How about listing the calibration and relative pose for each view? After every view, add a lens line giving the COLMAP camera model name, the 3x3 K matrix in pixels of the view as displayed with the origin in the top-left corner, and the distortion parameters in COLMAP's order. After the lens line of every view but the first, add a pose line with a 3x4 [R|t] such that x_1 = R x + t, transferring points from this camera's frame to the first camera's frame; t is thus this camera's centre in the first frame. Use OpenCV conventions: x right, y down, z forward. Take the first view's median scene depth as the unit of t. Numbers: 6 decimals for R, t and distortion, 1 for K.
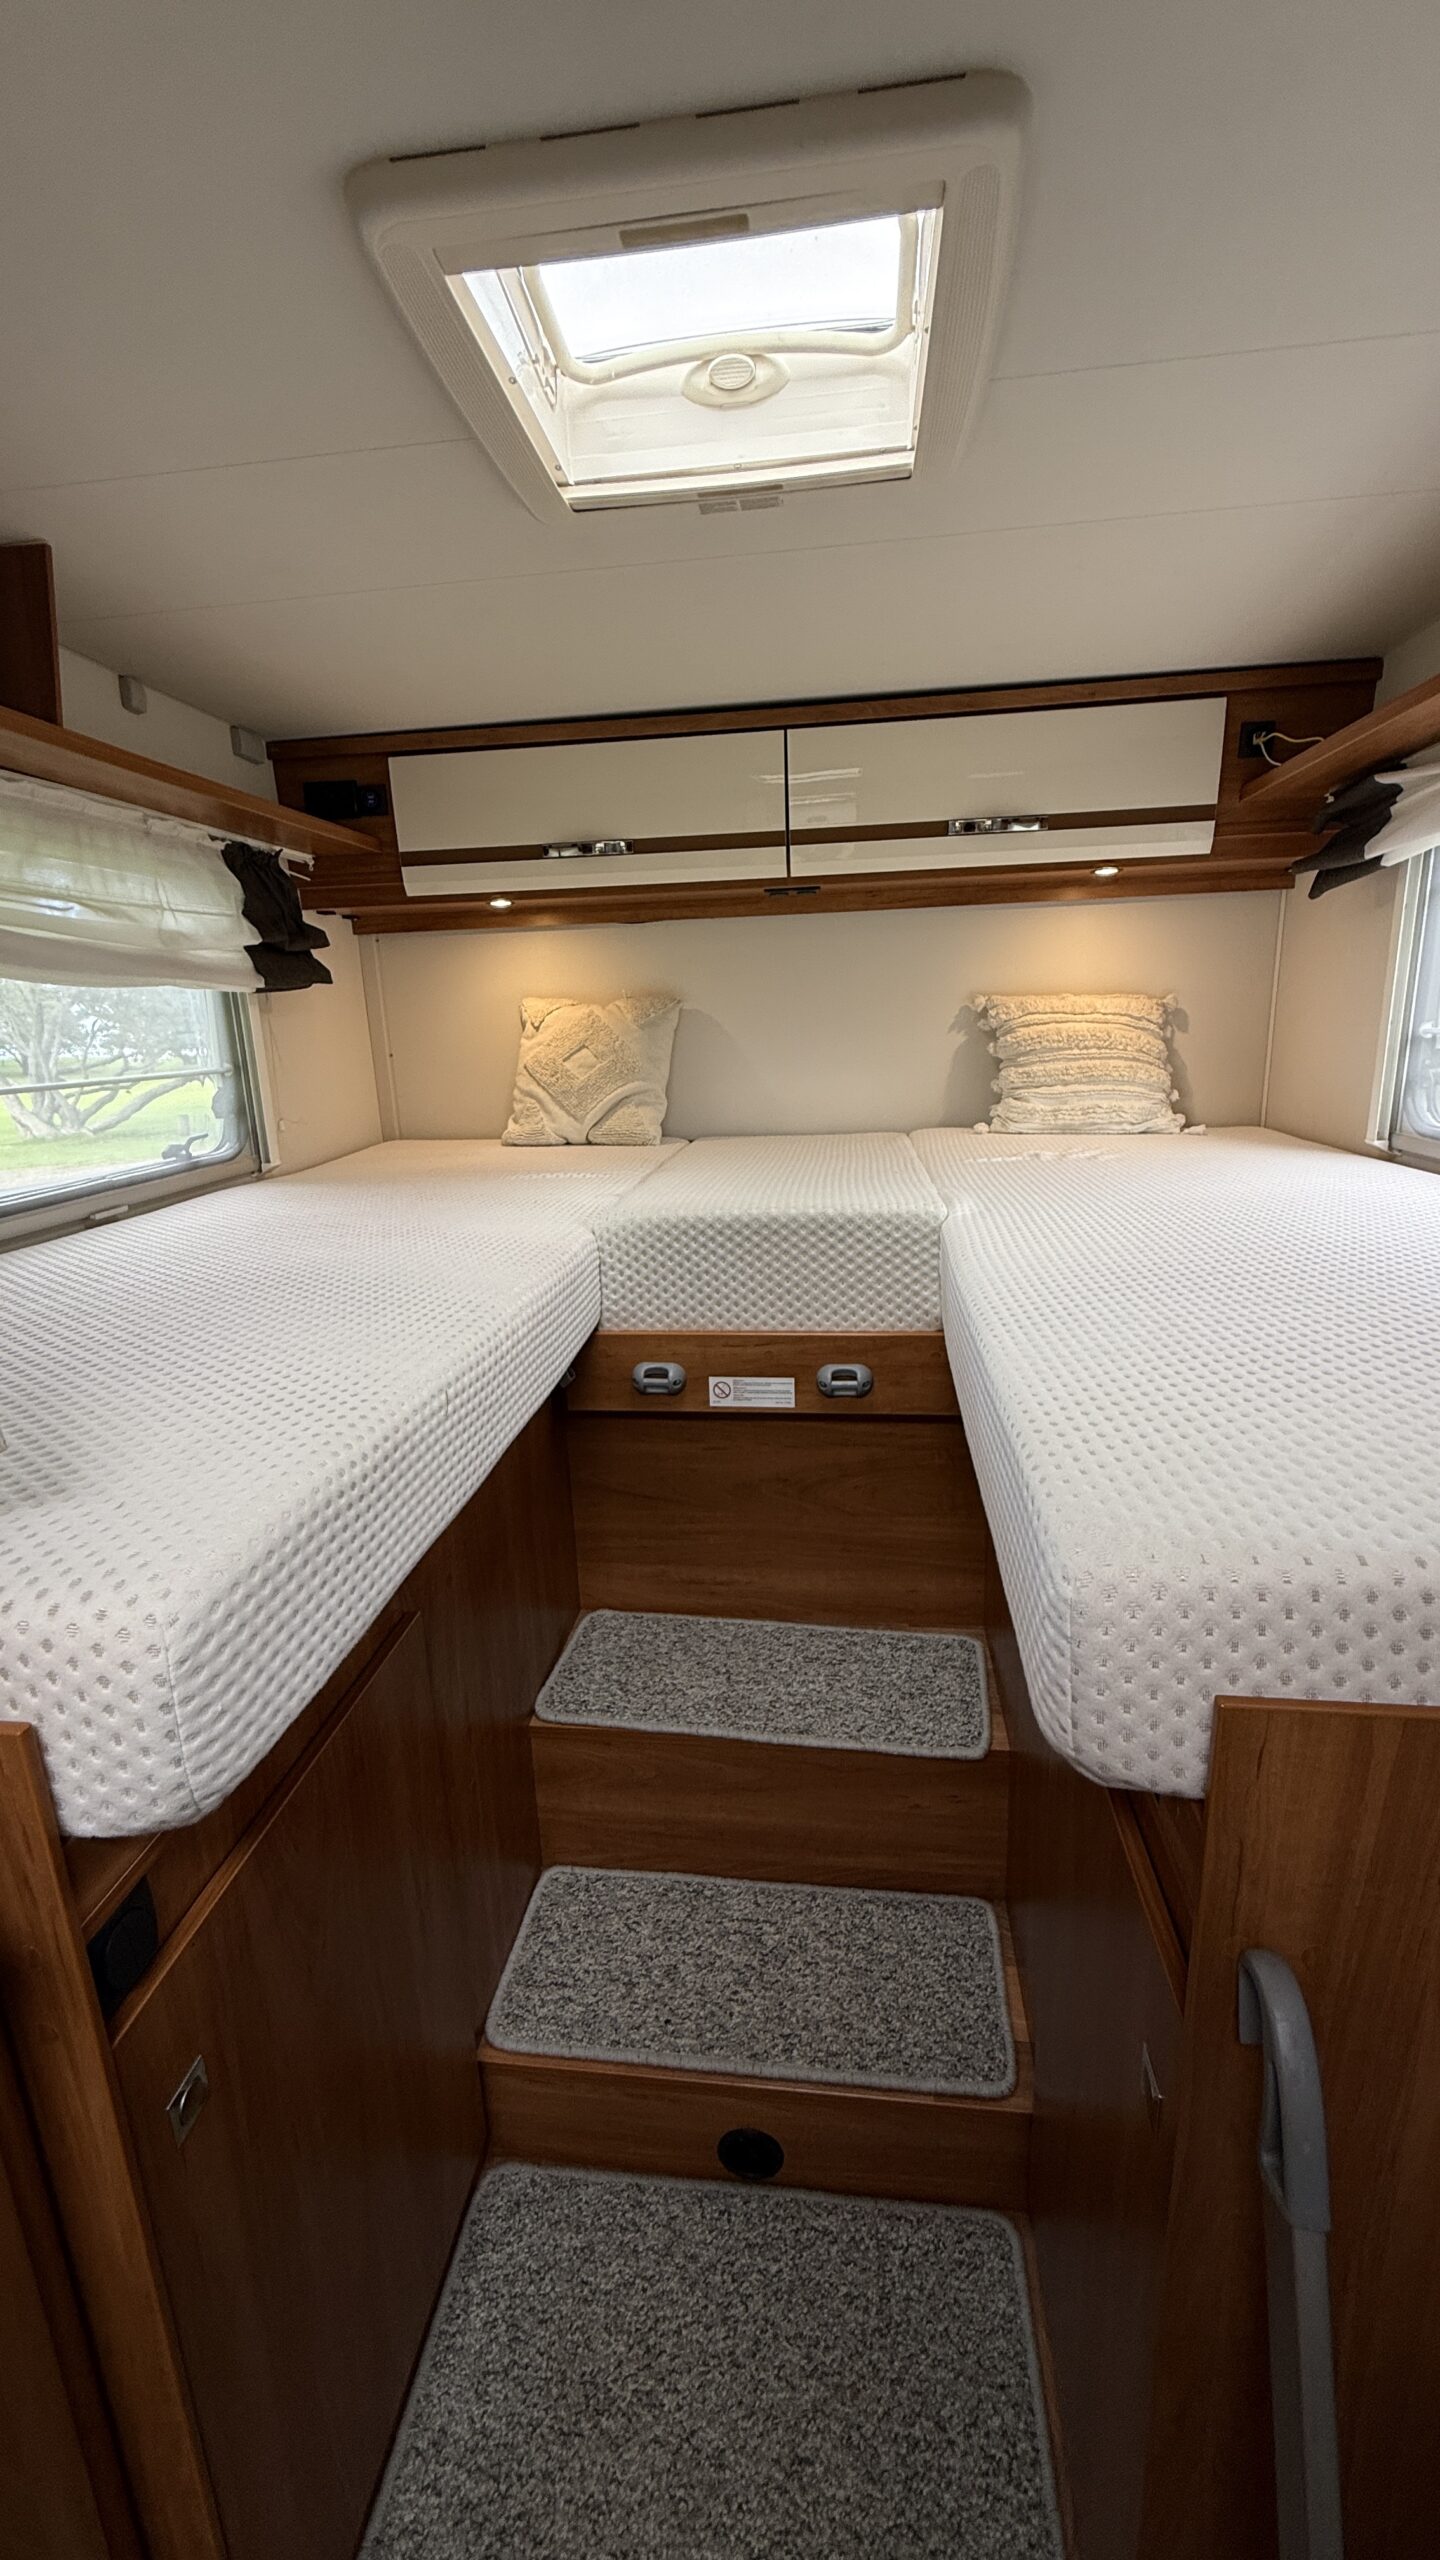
lens RADIAL K [[1017.5, 0, 718.3], [0, 1017.5, 1263.9], [0, 0, 1]] dist [-0.004413, 0.000705]
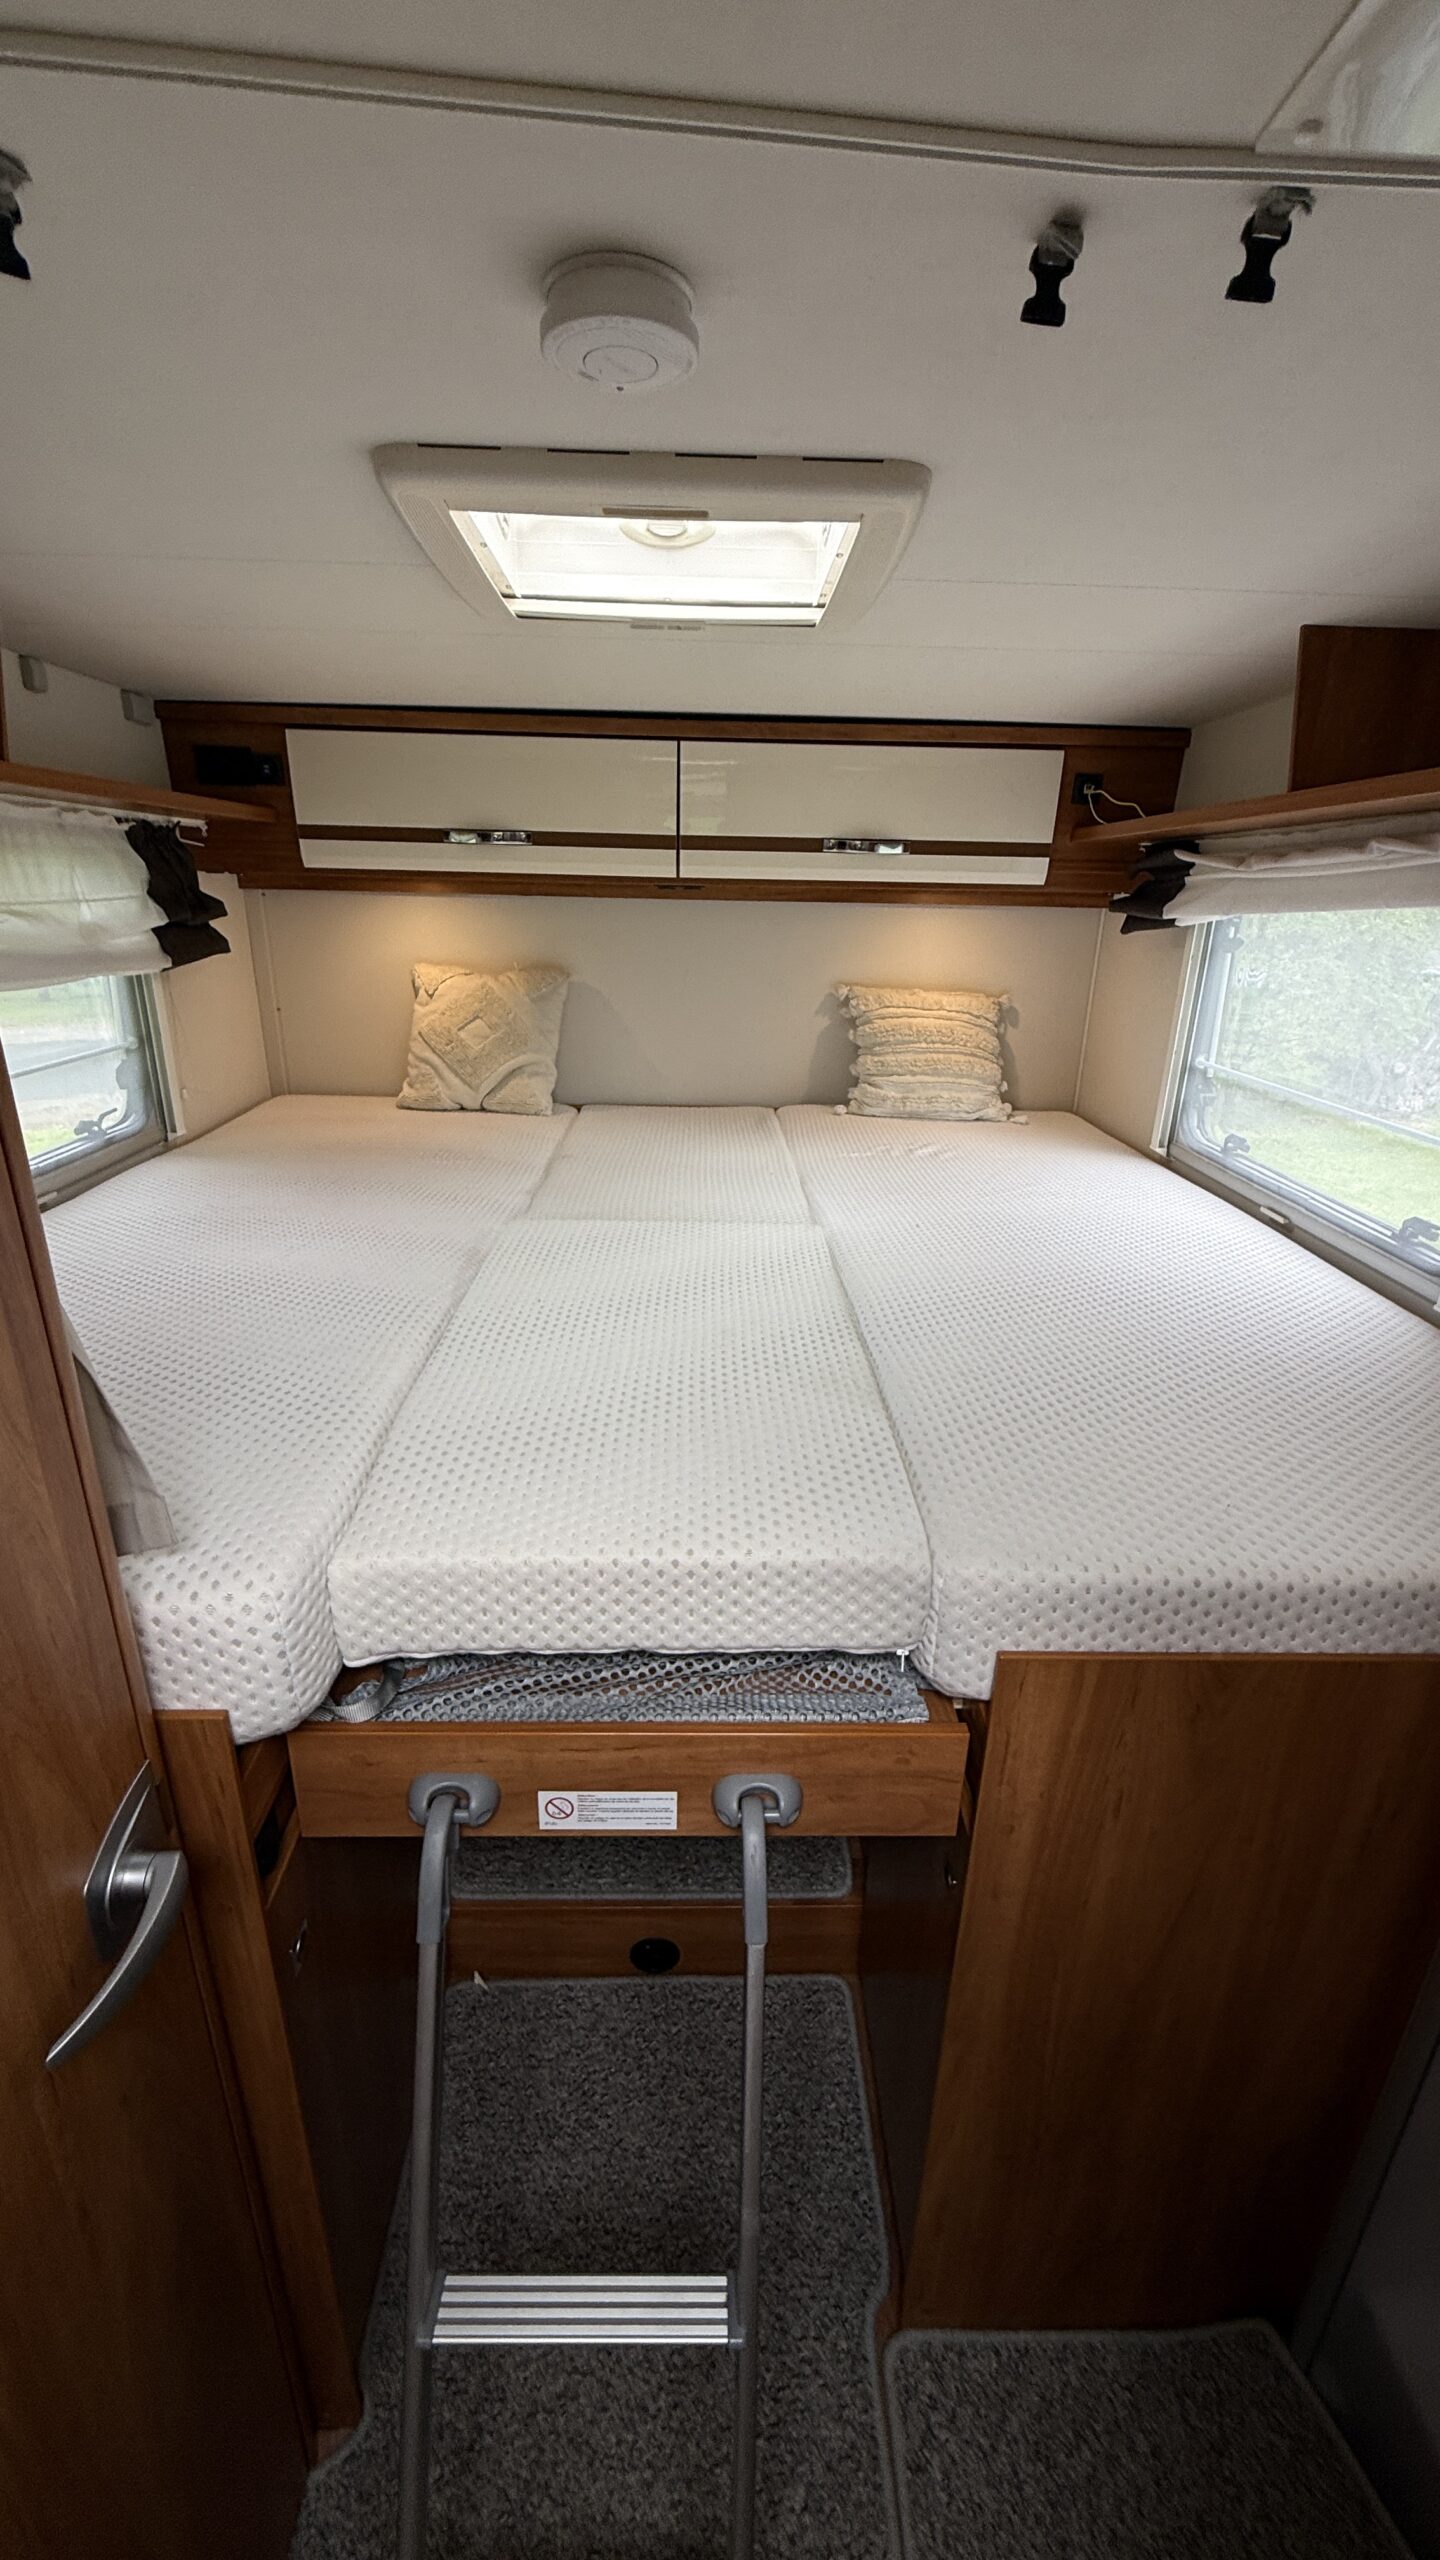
lens RADIAL K [[1017.5, 0, 718.3], [0, 1017.5, 1263.9], [0, 0, 1]] dist [-0.004413, 0.000705]
pose [[0.988159, 0.004971, 0.153354, -0.057022], [-0.021942, 0.993780, 0.109175, -0.099001], [-0.151858, -0.111247, 0.982122, -0.128518]]
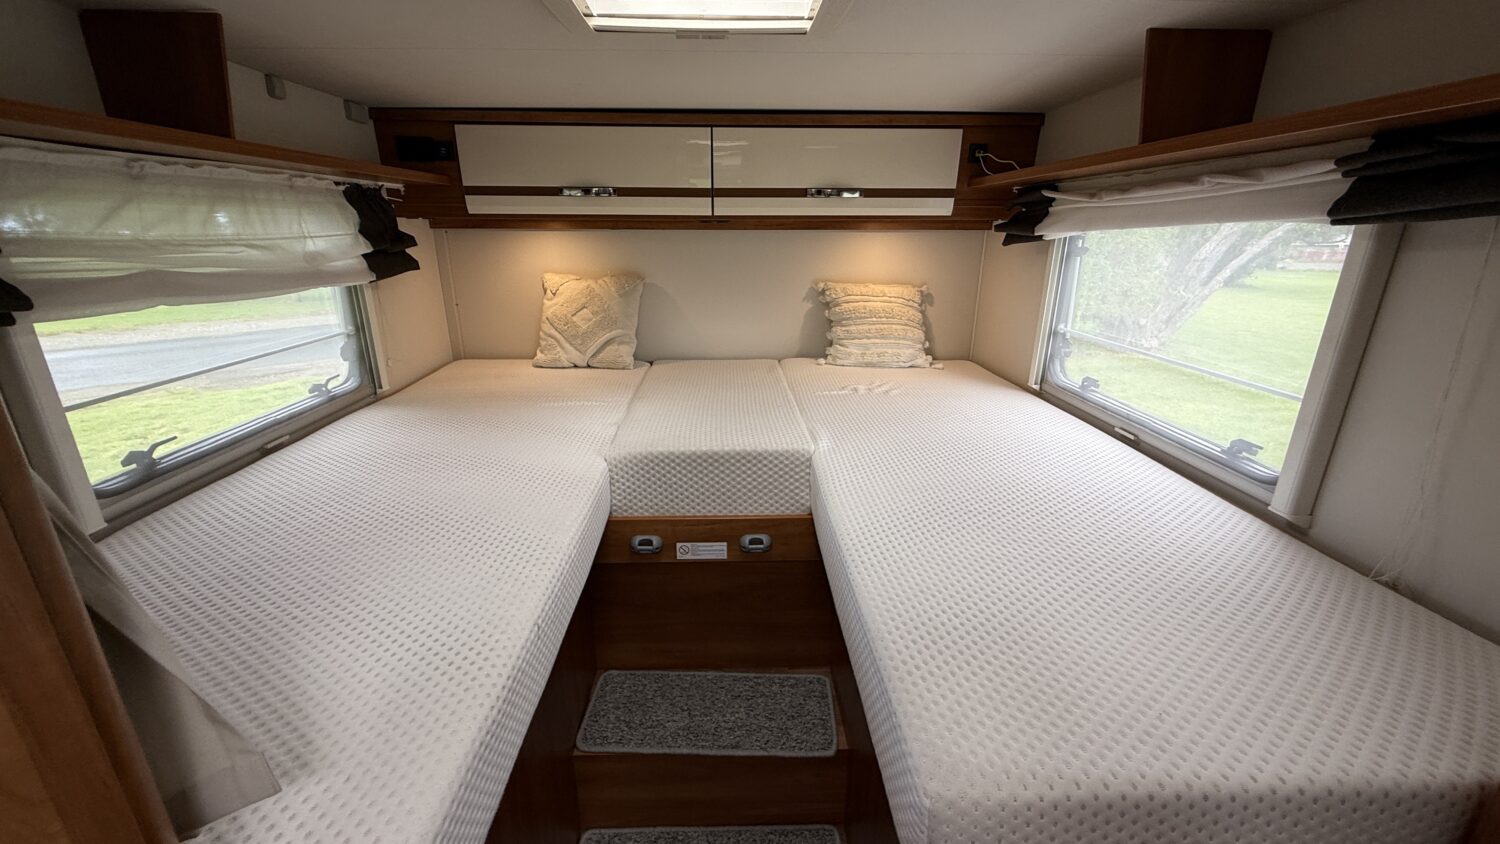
lens RADIAL K [[596.2, 0, 742.7], [0, 596.2, 415.8], [0, 0, 1]] dist [-0.004413, 0.000705]
pose [[0.987568, -0.009090, 0.156931, -0.042218], [-0.001174, 0.997872, 0.065186, -0.127755], [-0.157190, -0.064560, 0.985456, 0.011781]]
